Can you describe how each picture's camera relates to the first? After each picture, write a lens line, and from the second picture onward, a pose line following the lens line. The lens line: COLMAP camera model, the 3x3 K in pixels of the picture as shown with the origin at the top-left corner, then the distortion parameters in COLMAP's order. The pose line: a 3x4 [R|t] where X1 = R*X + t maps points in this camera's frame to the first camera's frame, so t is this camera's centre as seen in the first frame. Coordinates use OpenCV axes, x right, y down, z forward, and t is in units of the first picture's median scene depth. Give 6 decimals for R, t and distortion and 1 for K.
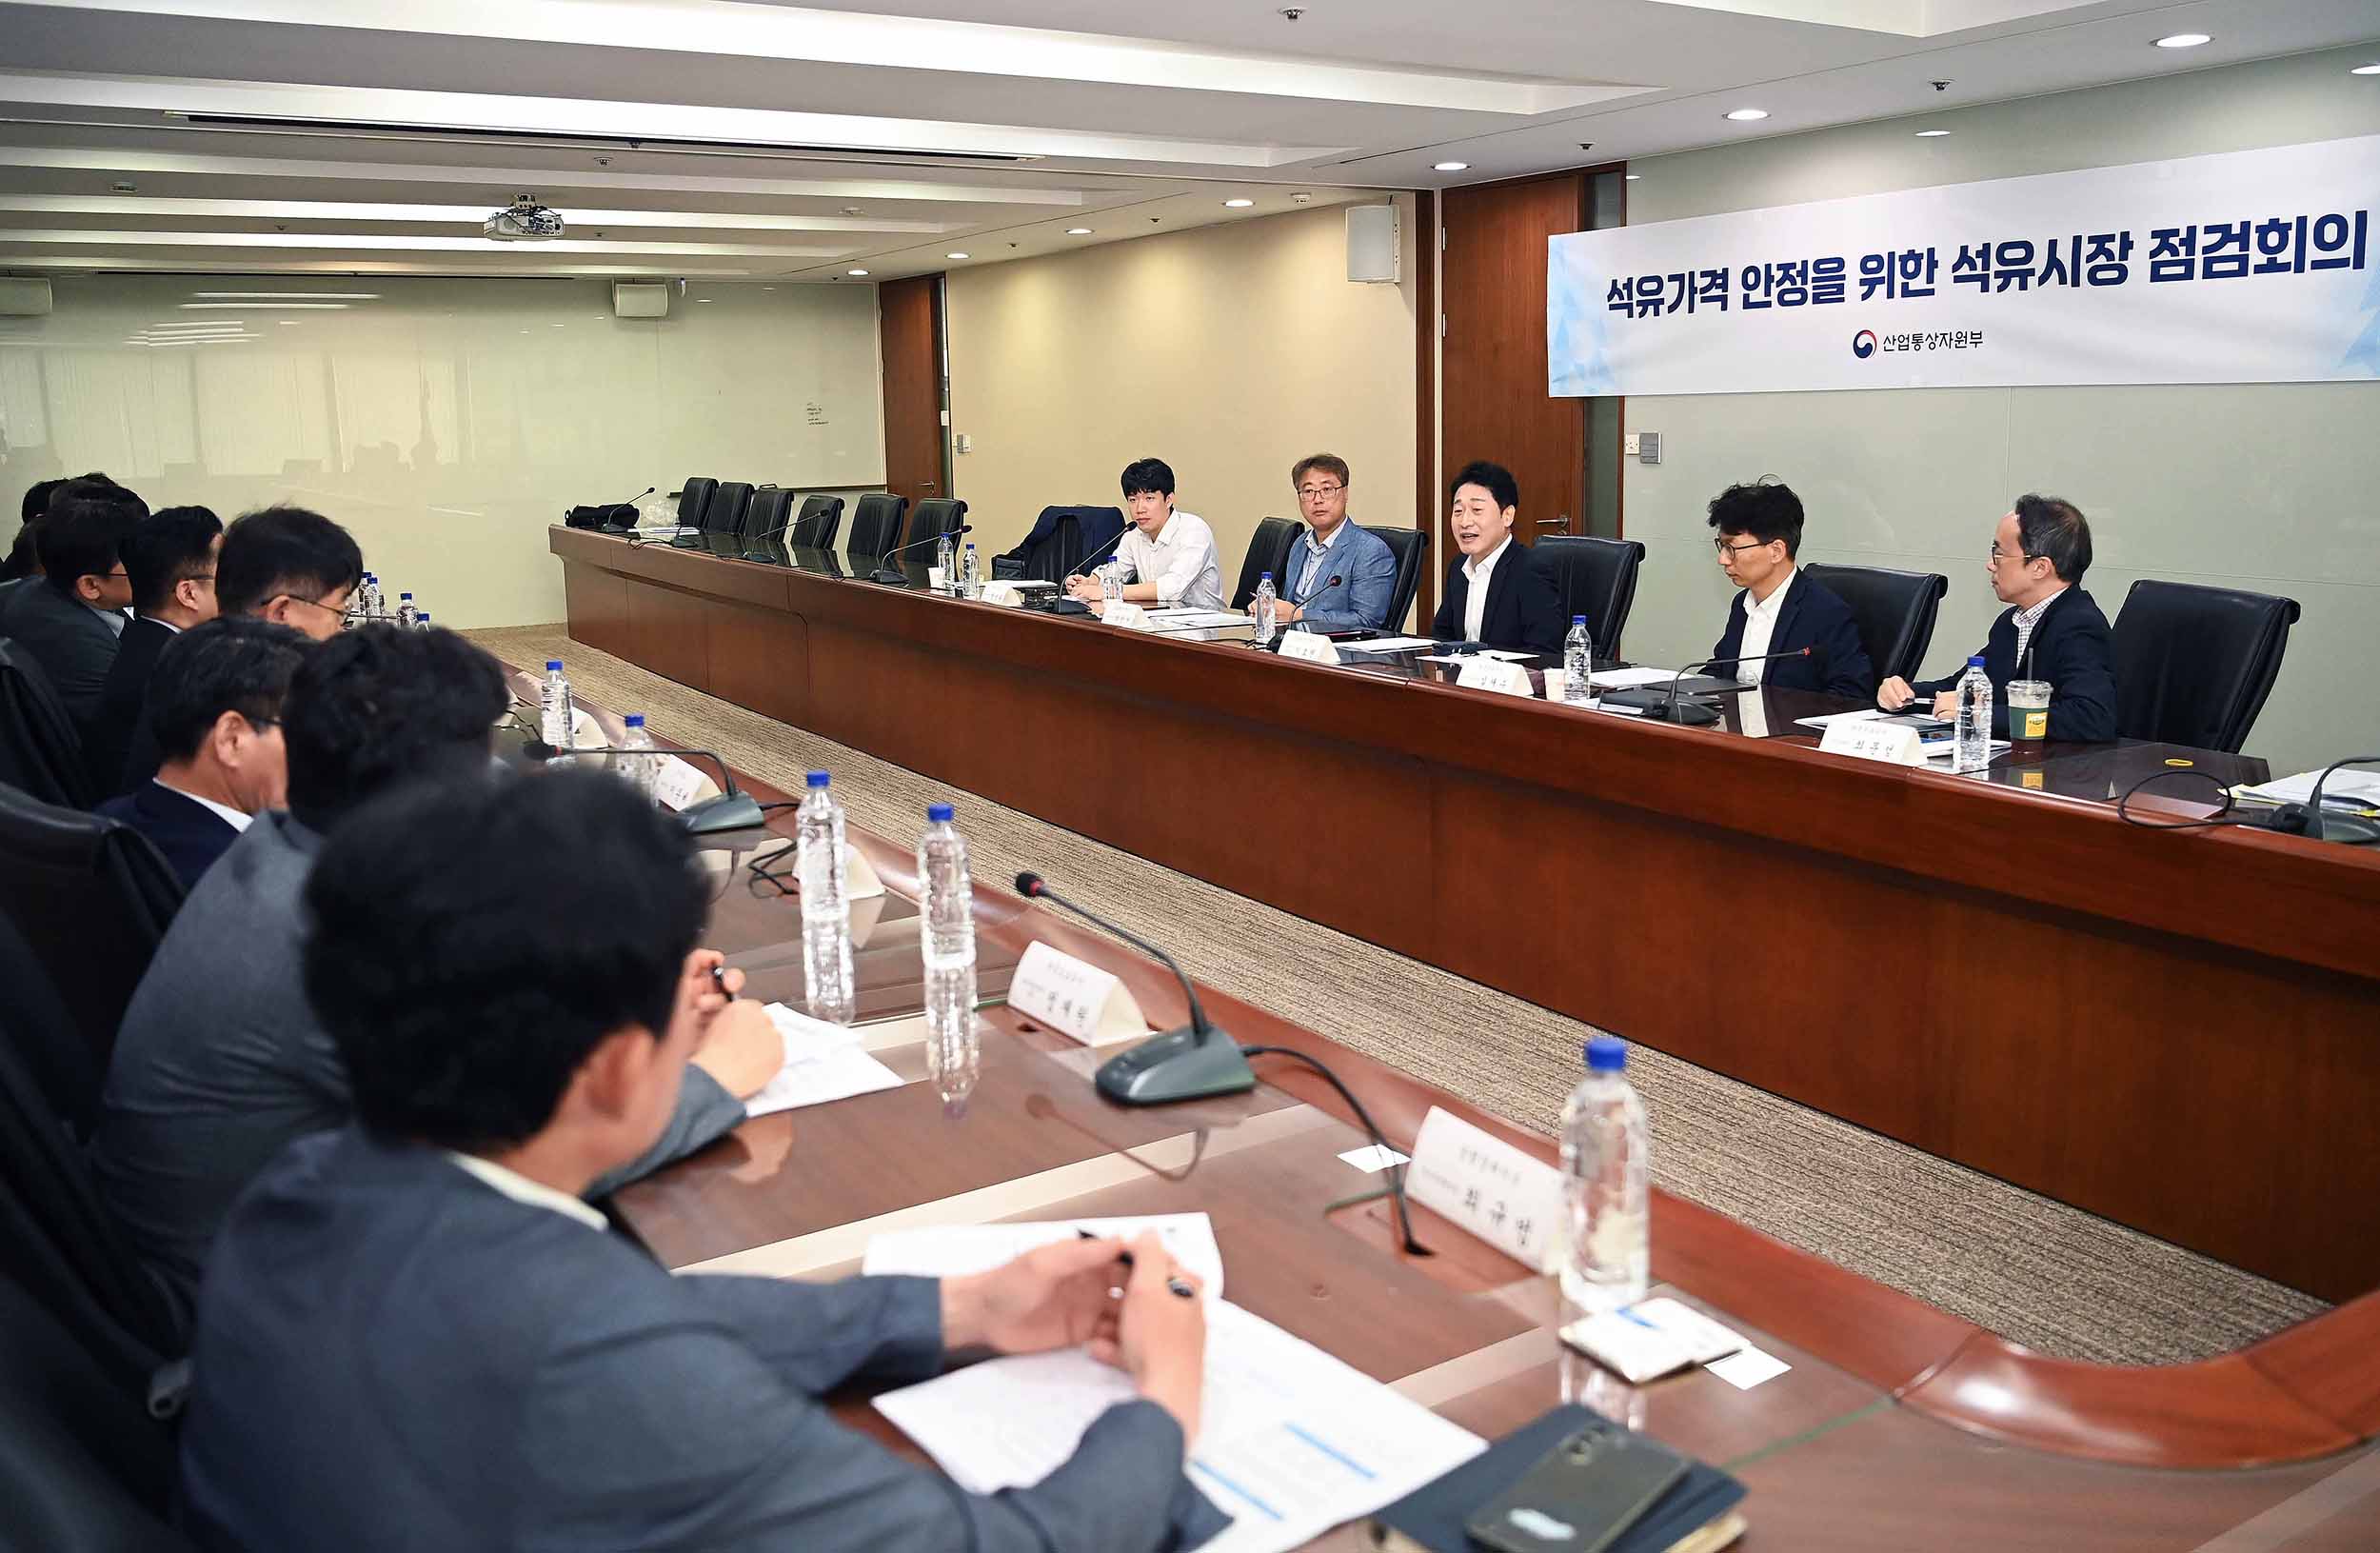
lens RADIAL K [[1997.1, 0, 1181.7], [0, 1997.1, 790.2], [0, 0, 1]] dist [-0.023413, 0.008817]
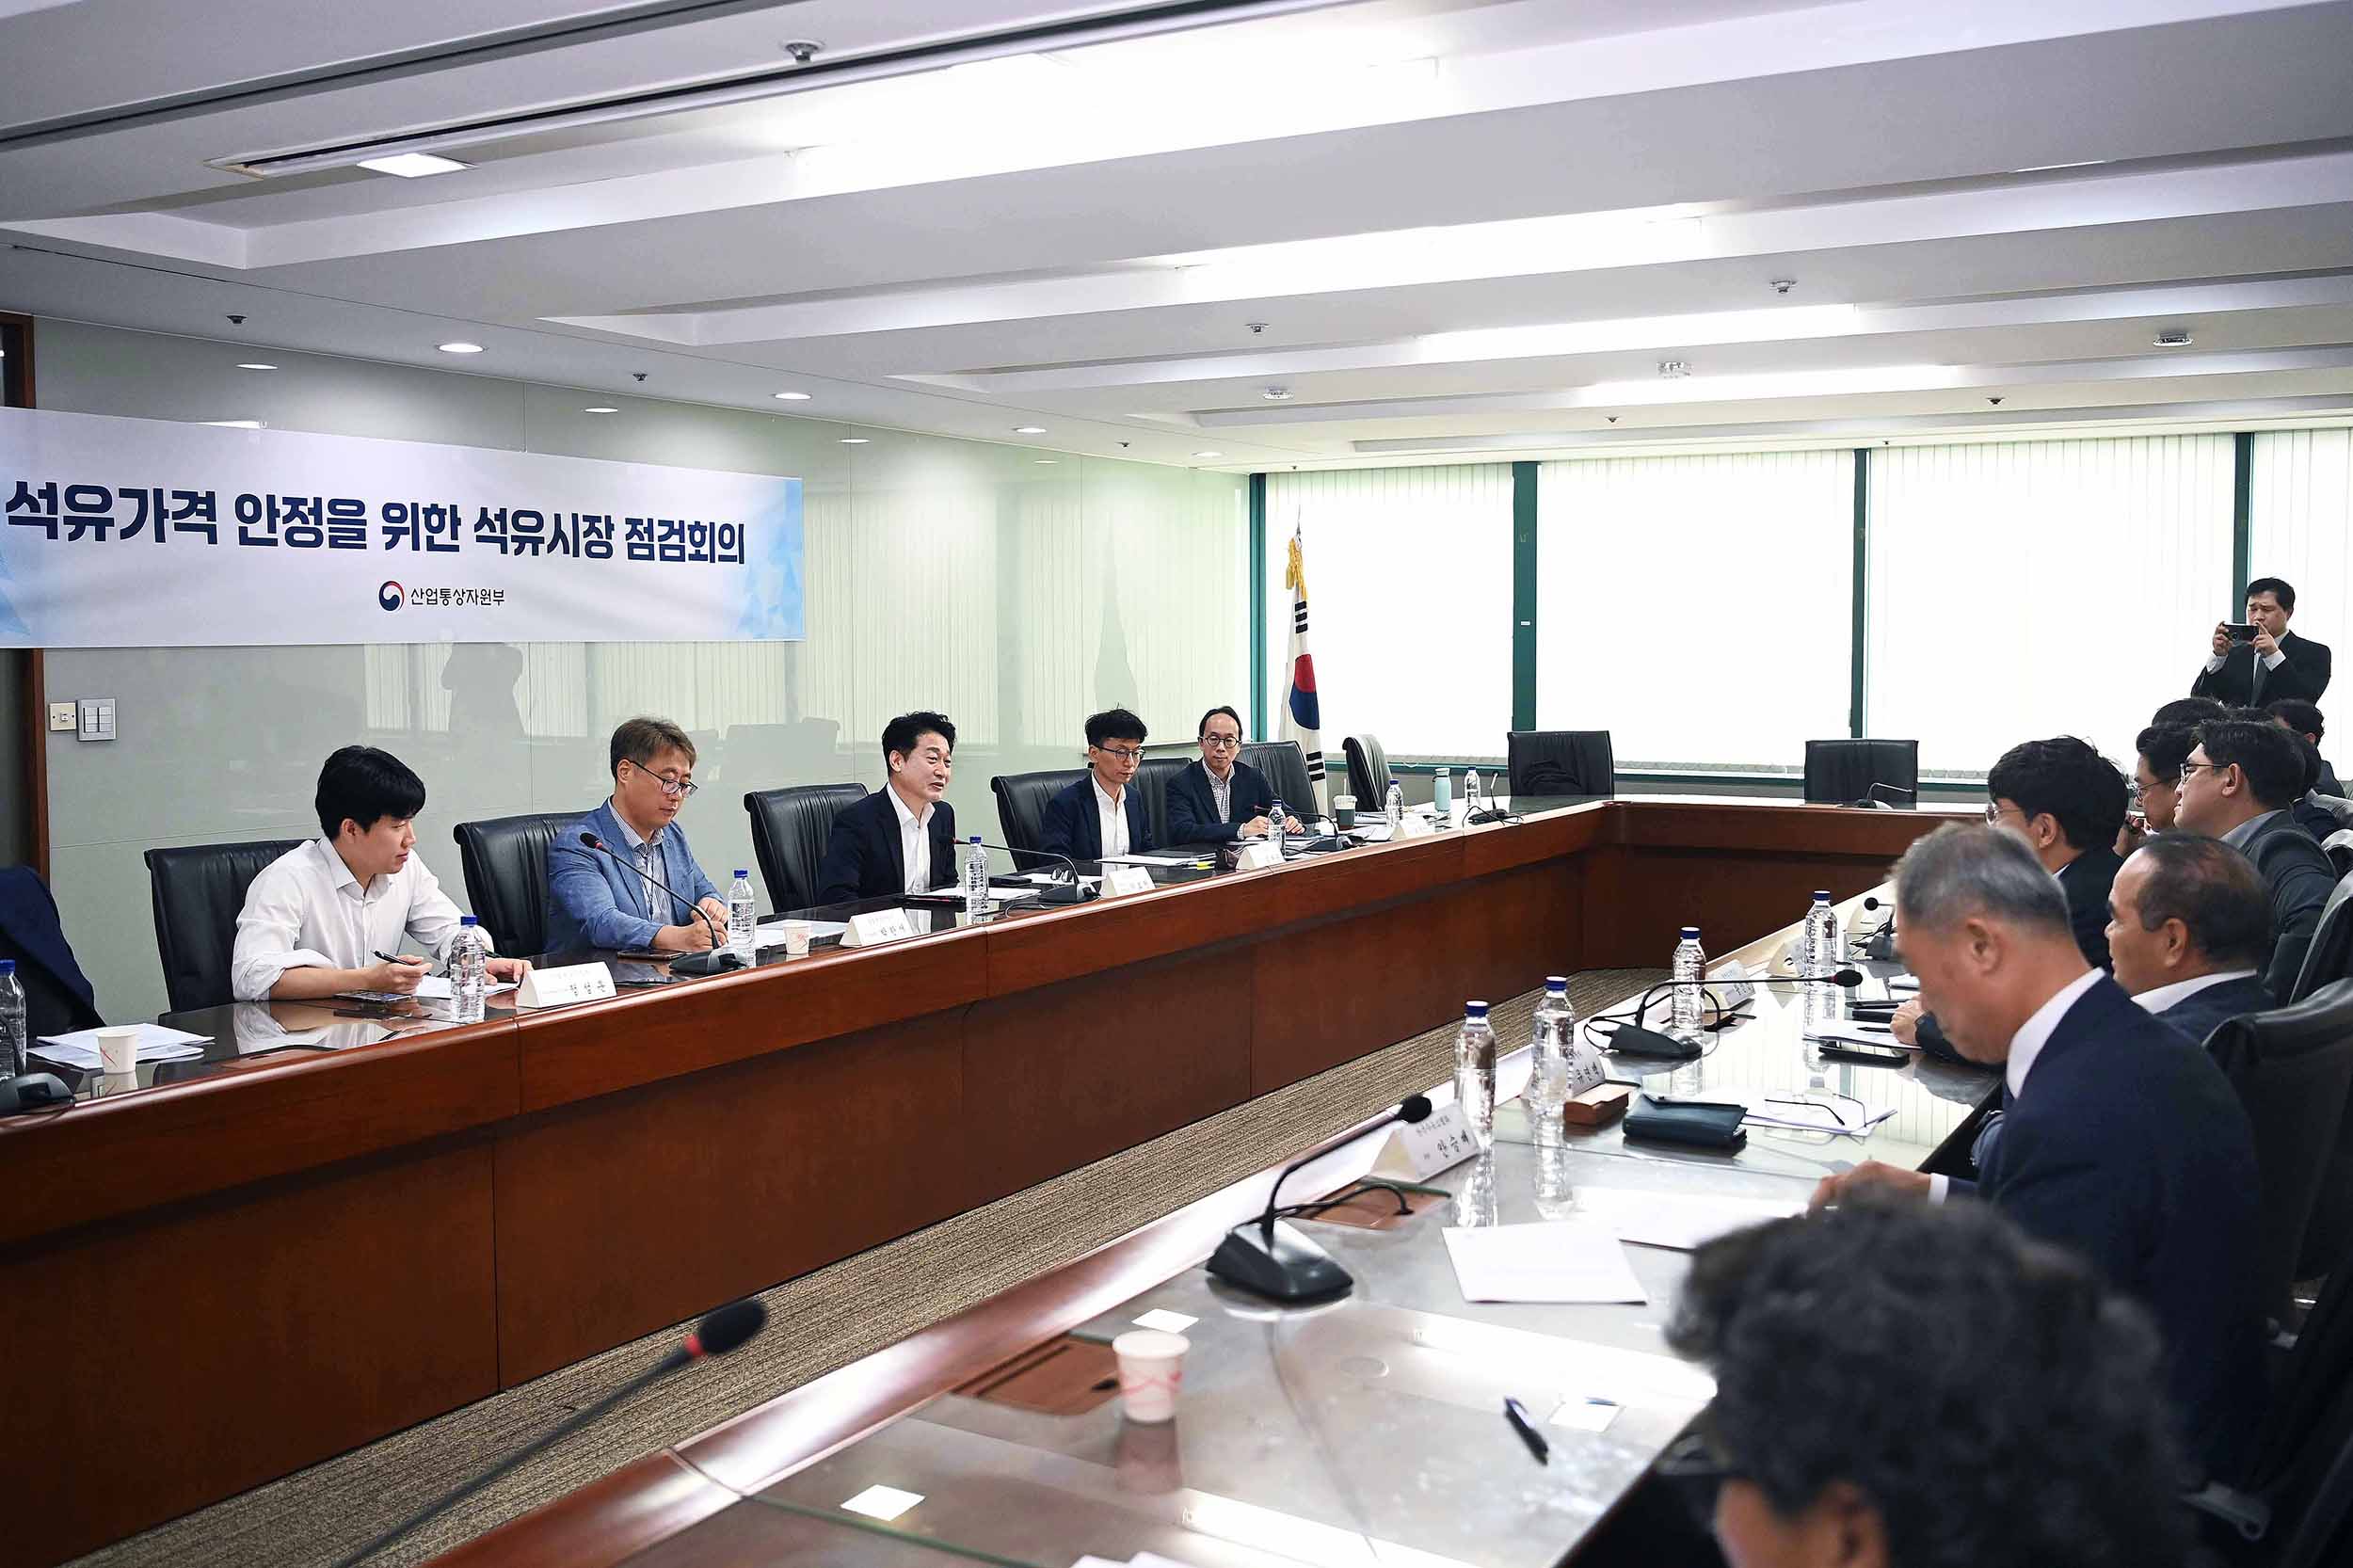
lens RADIAL K [[2118.1, 0, 1173.1], [0, 2118.1, 778.7], [0, 0, 1]] dist [-0.009409, 0.004219]
pose [[-0.489042, -0.014895, 0.872133, -0.669608], [0.201737, 0.970814, 0.129702, -0.188071], [-0.848611, 0.239372, -0.471764, 1.129953]]
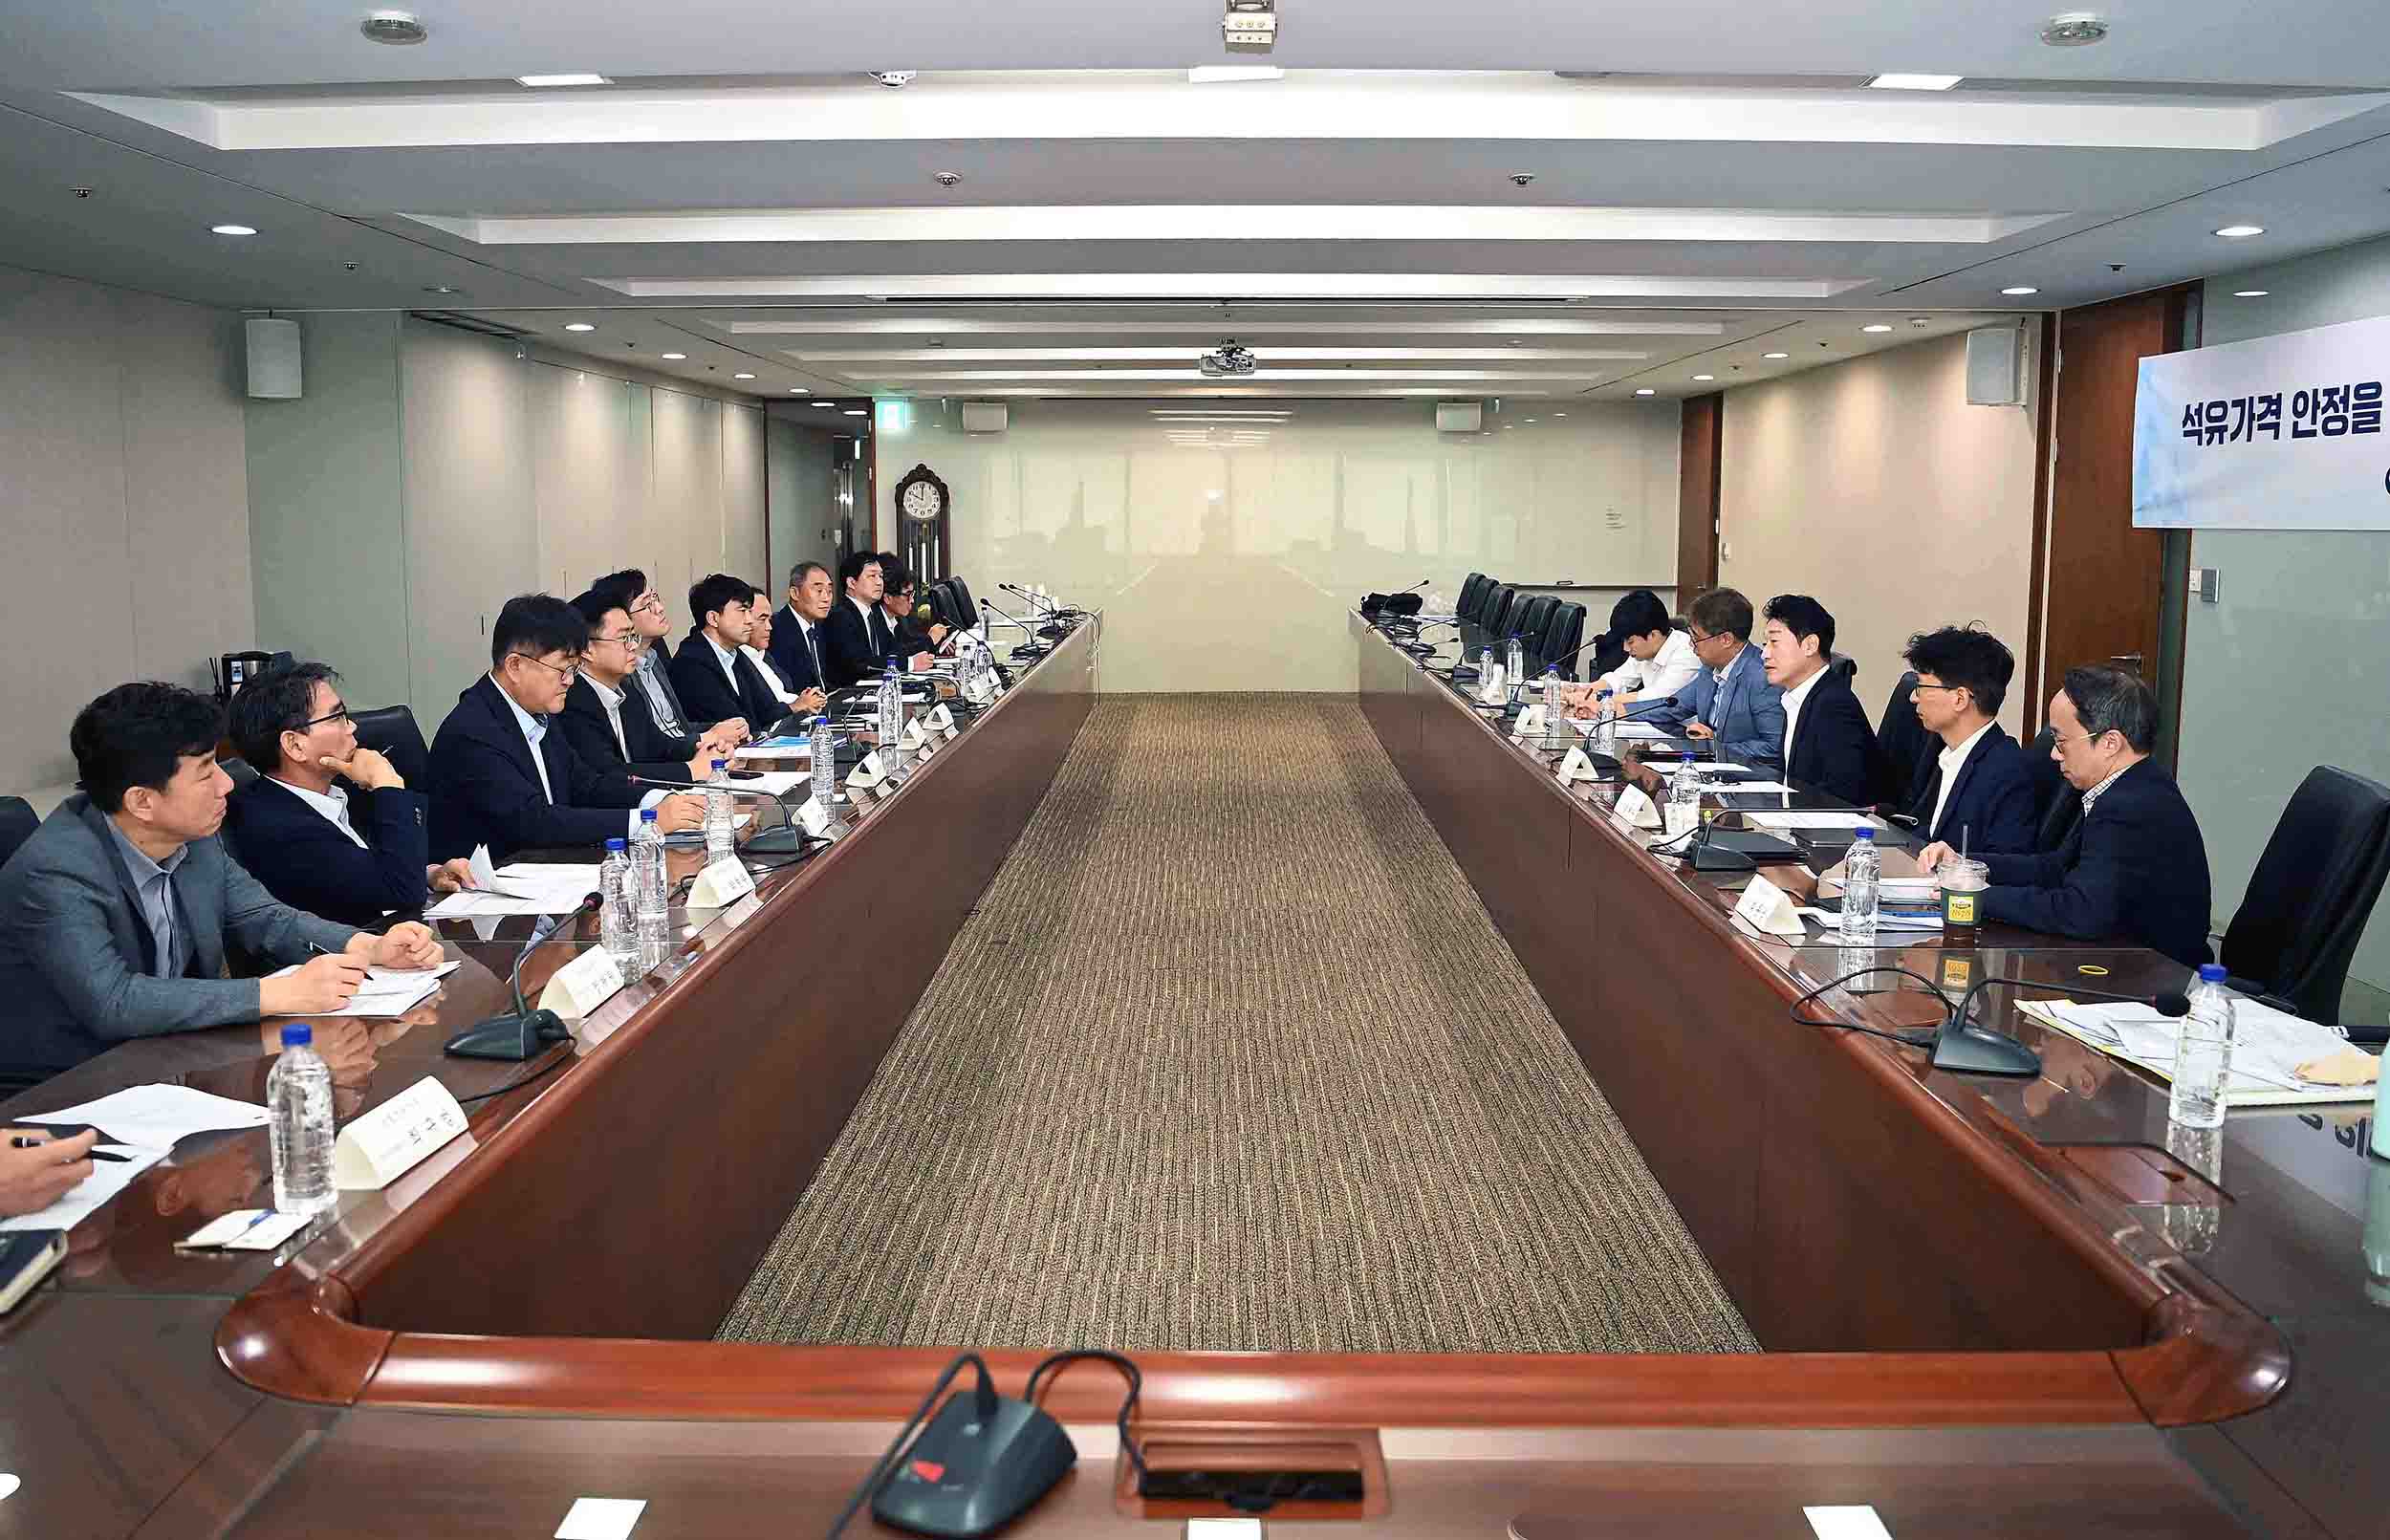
lens RADIAL K [[1859.5, 0, 1198.6], [0, 1859.5, 758.0], [0, 0, 1]] dist [-0.031727, 0.006786]
pose [[0.850883, 0.089746, -0.517633, 0.311131], [-0.116203, 0.993047, -0.018842, -0.024604], [0.512343, 0.076183, 0.855395, 0.044192]]
